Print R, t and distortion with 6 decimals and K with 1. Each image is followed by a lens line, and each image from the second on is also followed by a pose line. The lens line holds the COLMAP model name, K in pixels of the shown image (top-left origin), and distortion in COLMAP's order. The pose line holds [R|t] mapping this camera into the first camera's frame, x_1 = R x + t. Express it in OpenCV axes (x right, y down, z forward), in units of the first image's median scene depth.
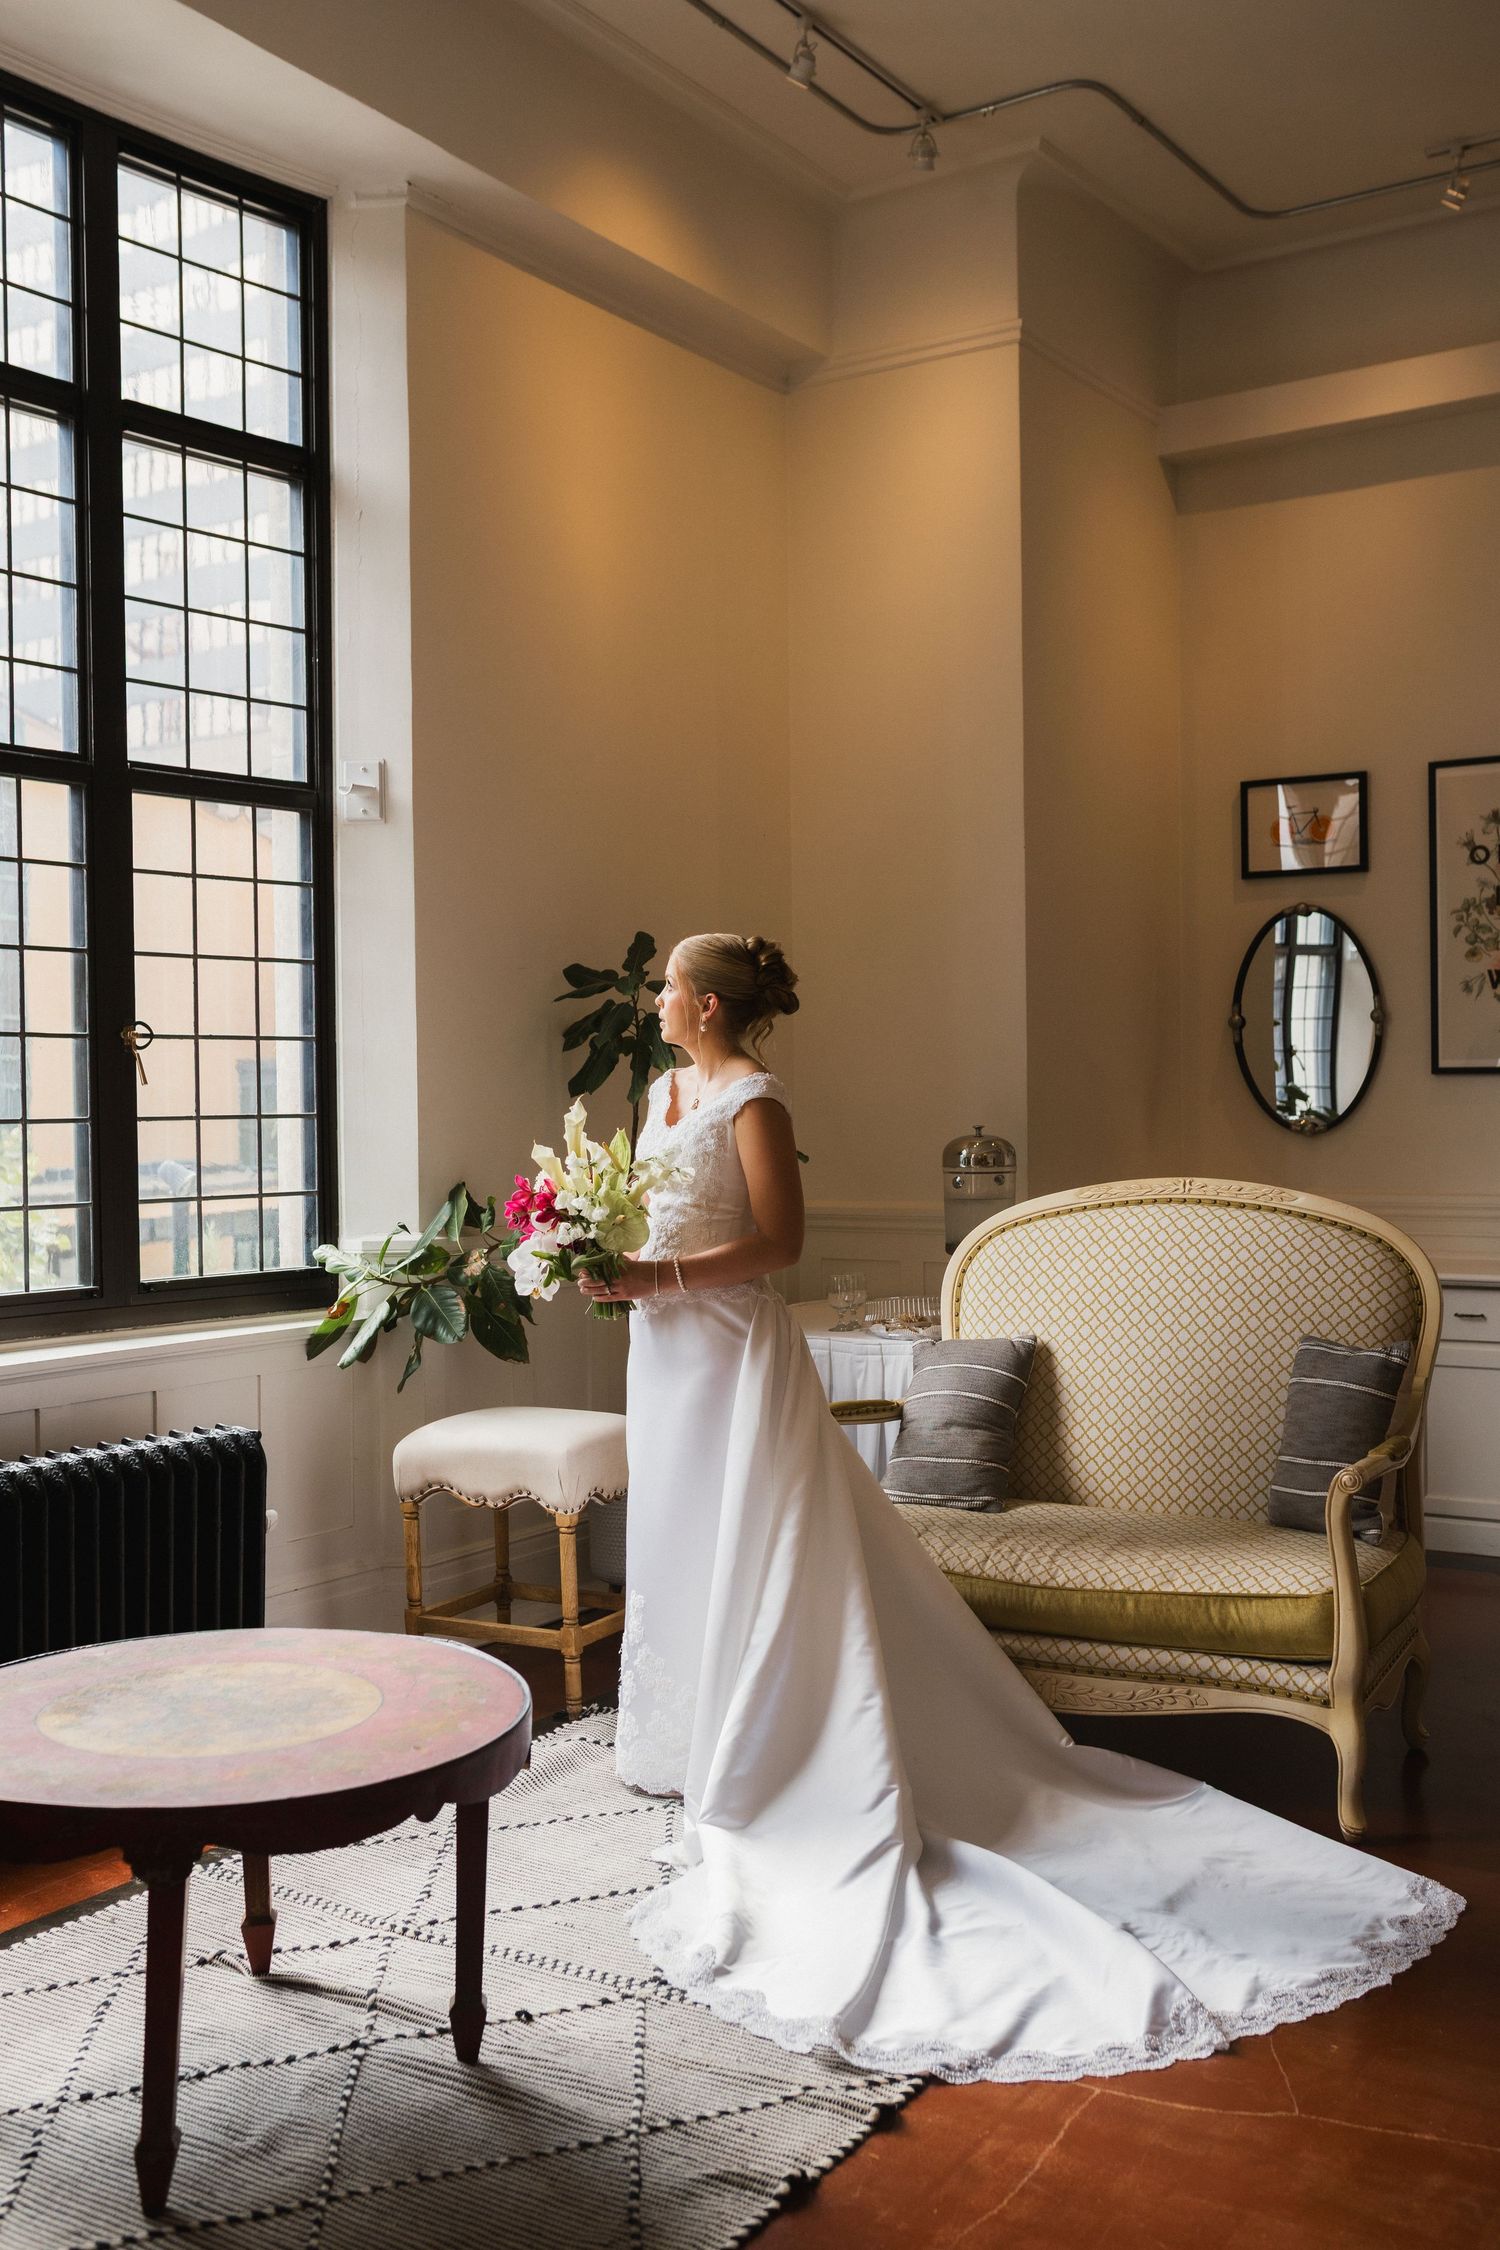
lens RADIAL K [[2210.8, 0, 750.0], [0, 2210.8, 1125.0], [0, 0, 1]] dist [-0.045290, 0.168821]
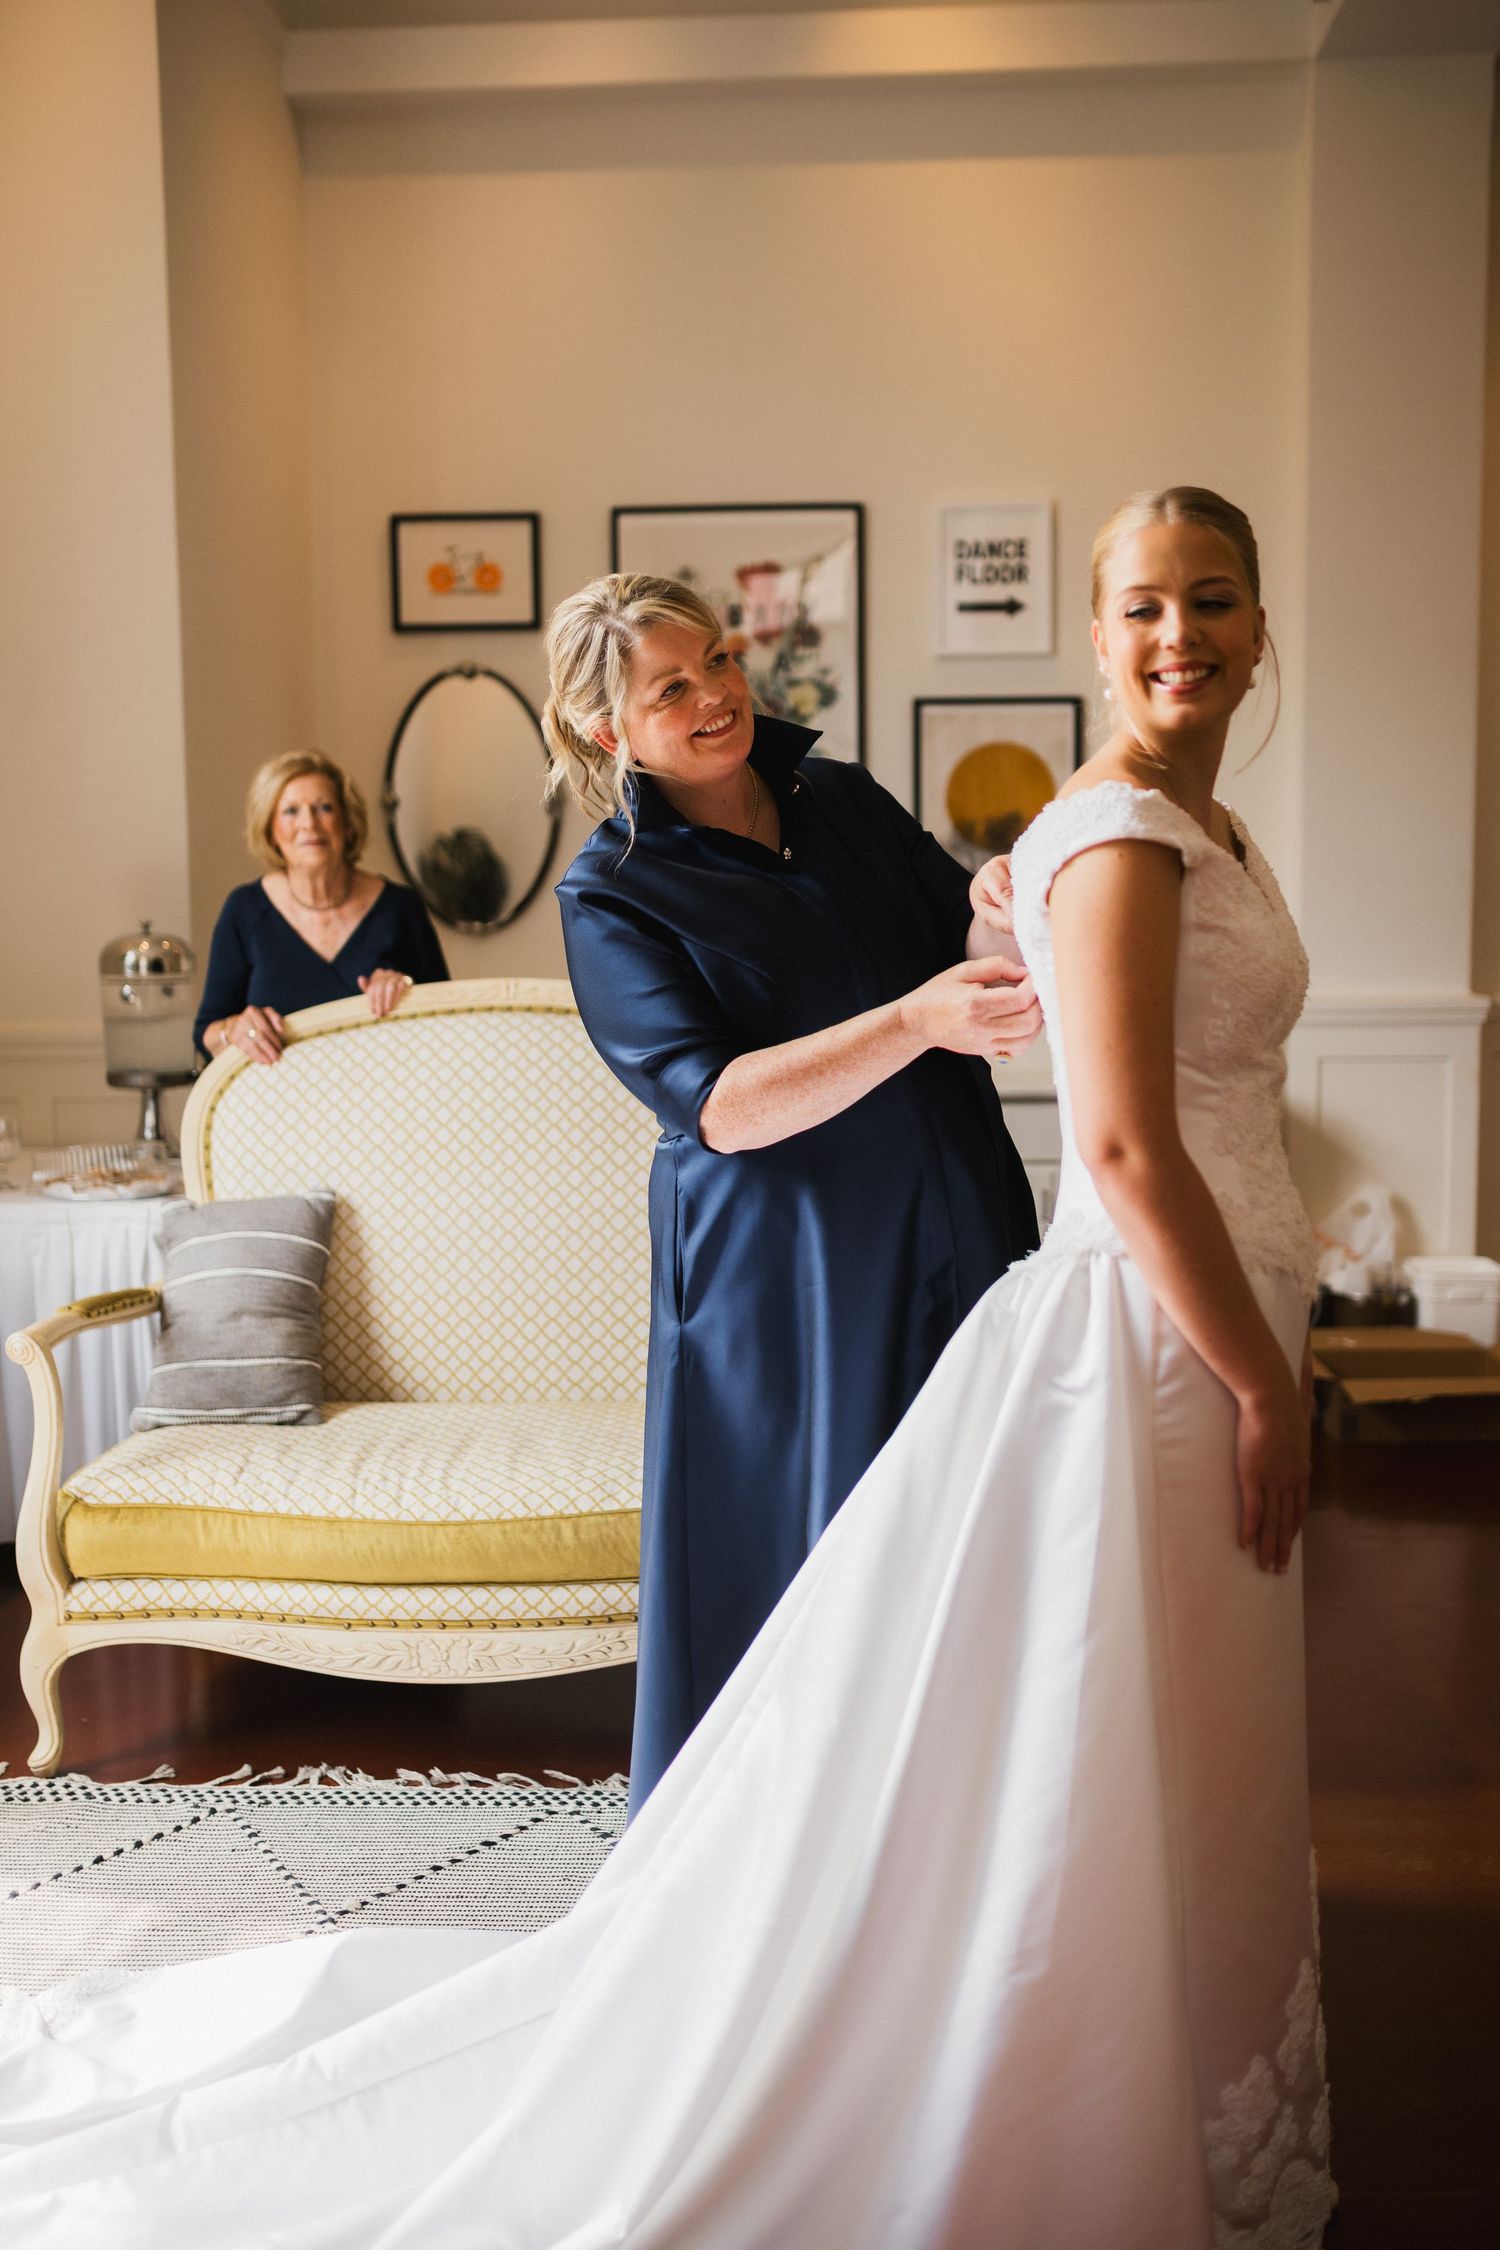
lens RADIAL K [[2210.8, 0, 750.0], [0, 2210.8, 1125.0], [0, 0, 1]] dist [-0.045290, 0.168821]
pose [[0.867216, -0.049482, 0.495467, -0.123809], [0.008454, 0.996370, 0.084710, 0.009430], [-0.497860, -0.069273, 0.864487, 0.264193]]
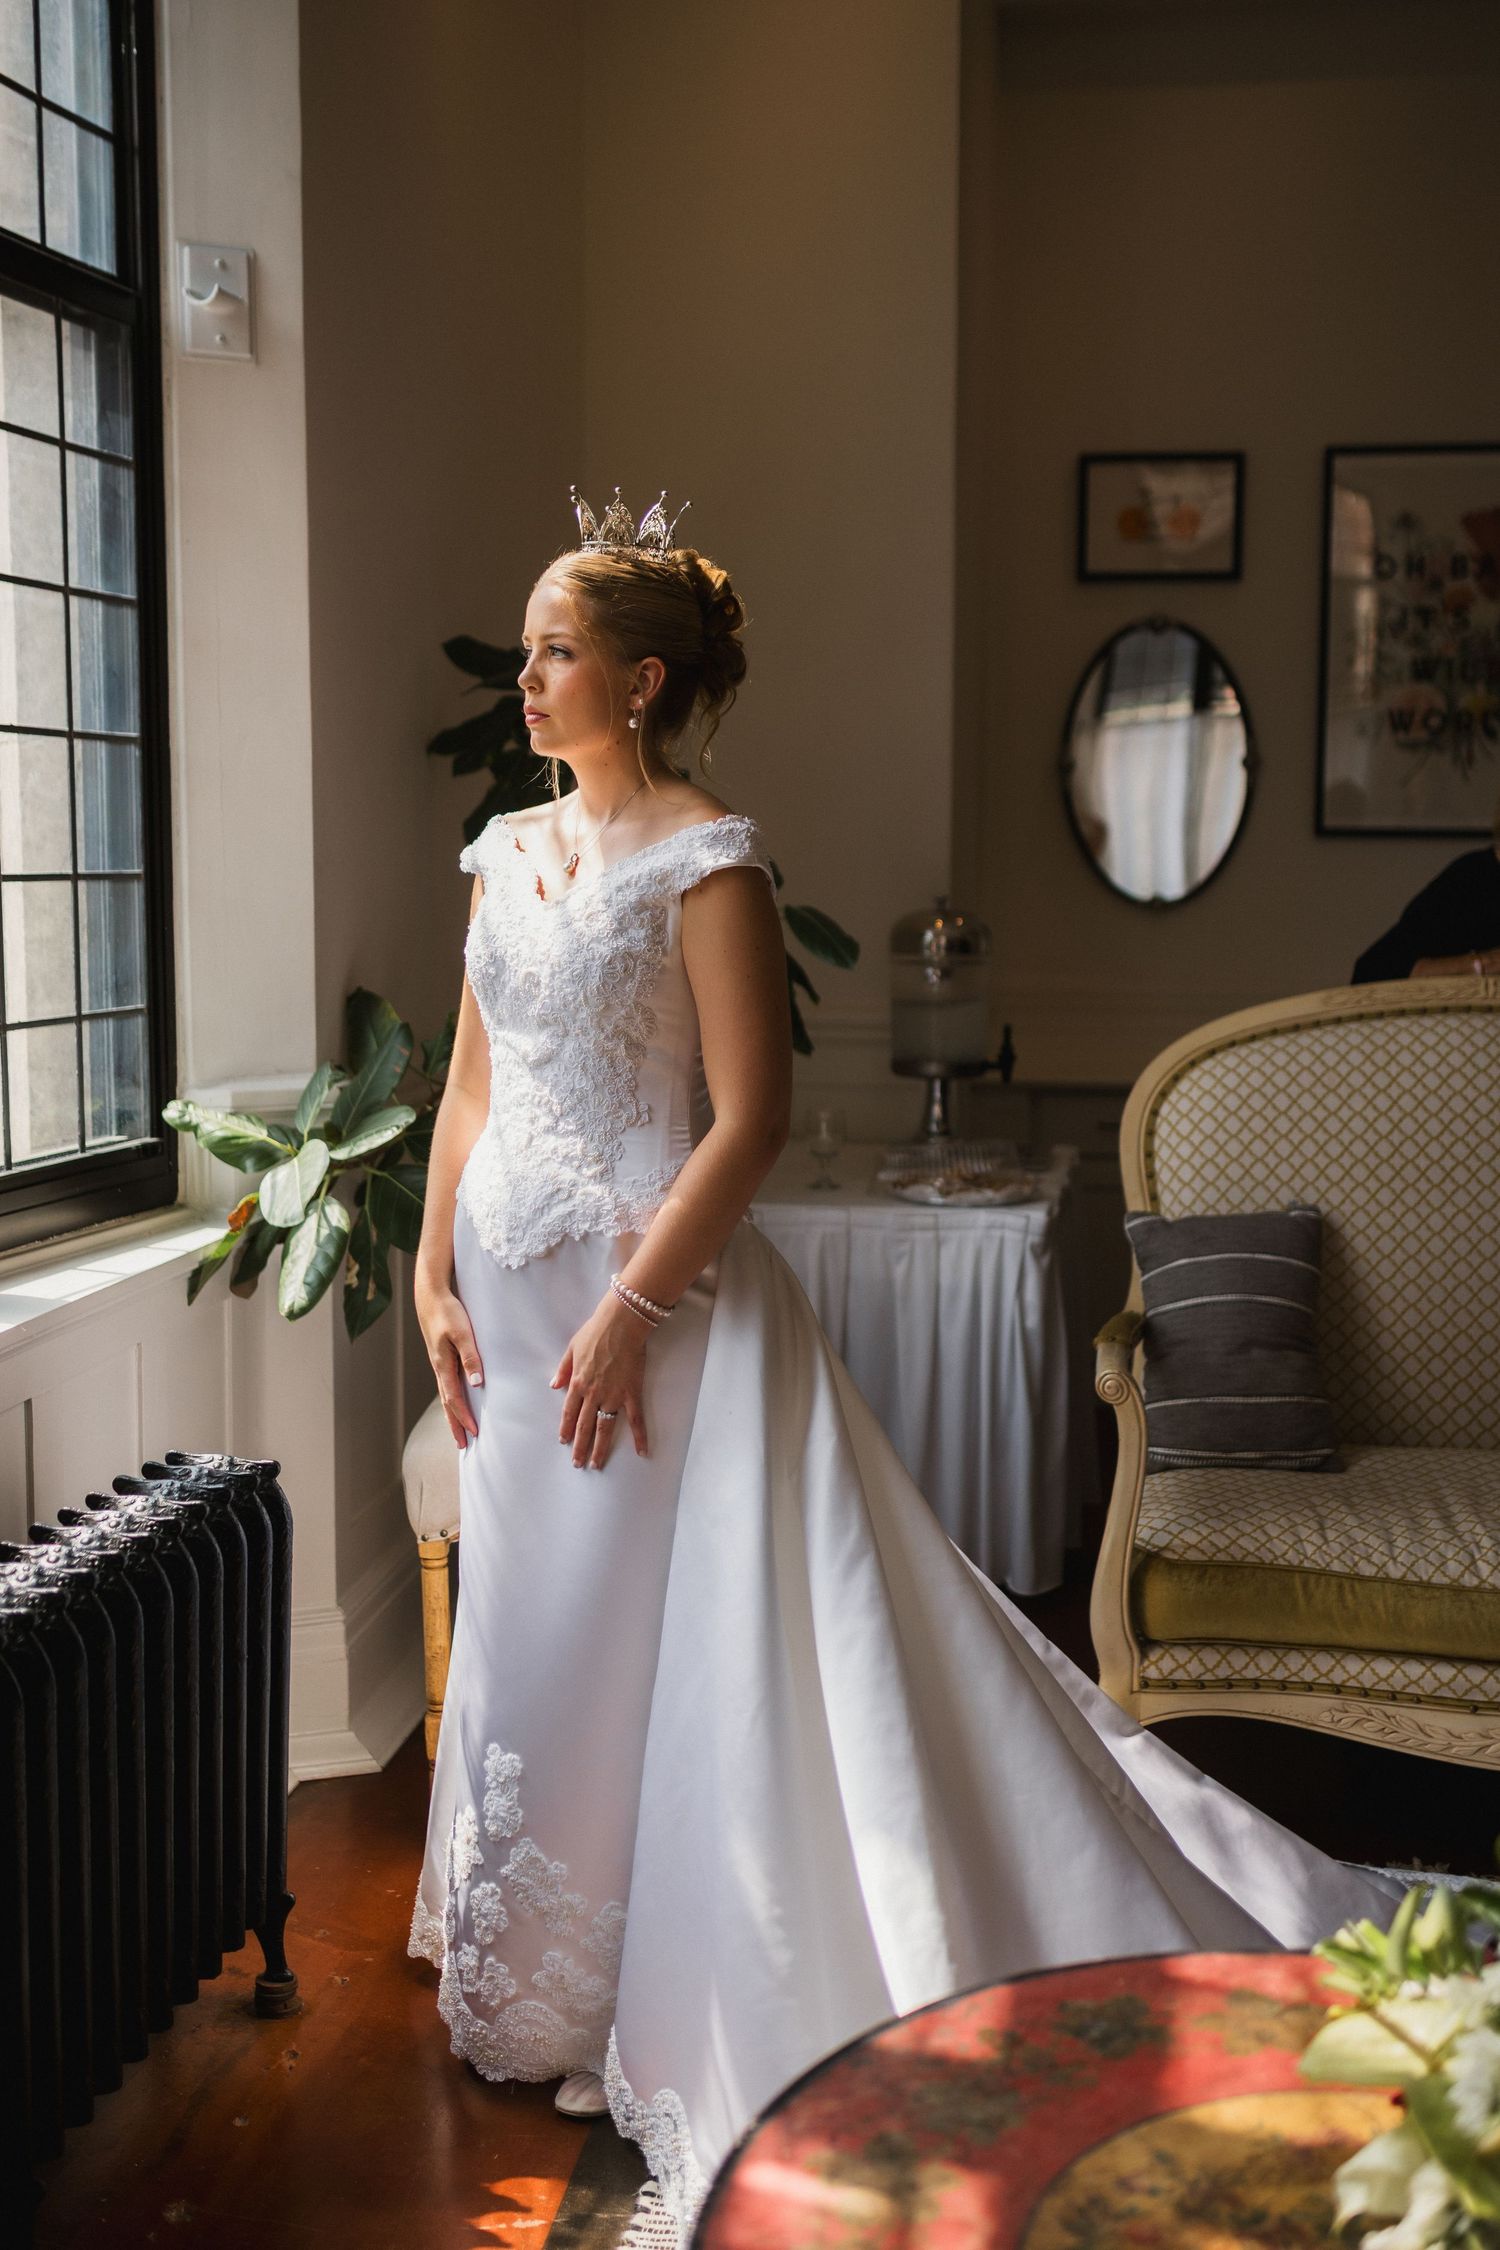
lens RADIAL K [[2304.0, 0, 741.1], [0, 2304.0, 1088.5], [0, 0, 1]] dist [-0.009251, 0.001732]
pose [[0.904210, -0.029816, 0.426047, -0.339000], [-0.007545, 0.996289, 0.085737, -0.001942], [-0.427022, -0.080739, 0.900629, 0.427034]]
